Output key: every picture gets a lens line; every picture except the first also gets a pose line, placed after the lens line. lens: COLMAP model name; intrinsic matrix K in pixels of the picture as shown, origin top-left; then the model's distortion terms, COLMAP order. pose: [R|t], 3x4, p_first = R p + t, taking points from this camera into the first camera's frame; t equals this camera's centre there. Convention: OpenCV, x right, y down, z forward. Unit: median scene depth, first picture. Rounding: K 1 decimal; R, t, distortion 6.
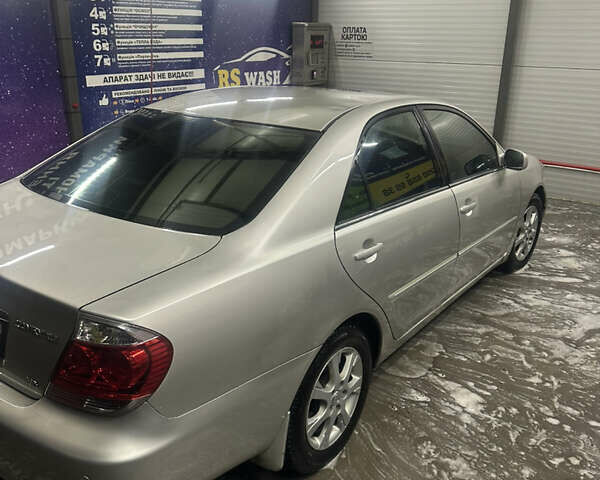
lens RADIAL K [[585.0, 0, 300.1], [0, 585.0, 241.9], [0, 0, 1]] dist [-0.003485, 0.000000]
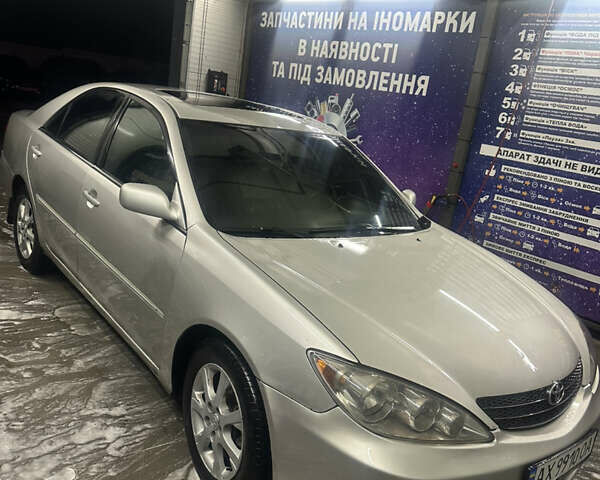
lens RADIAL K [[585.0, 0, 301.9], [0, 585.0, 238.6], [0, 0, 1]] dist [-0.003485, 0.000000]
pose [[-0.262260, 0.180376, -0.947989, 0.702351], [-0.464958, 0.837205, 0.287927, -0.278658], [0.845596, 0.516287, -0.135699, 0.909844]]
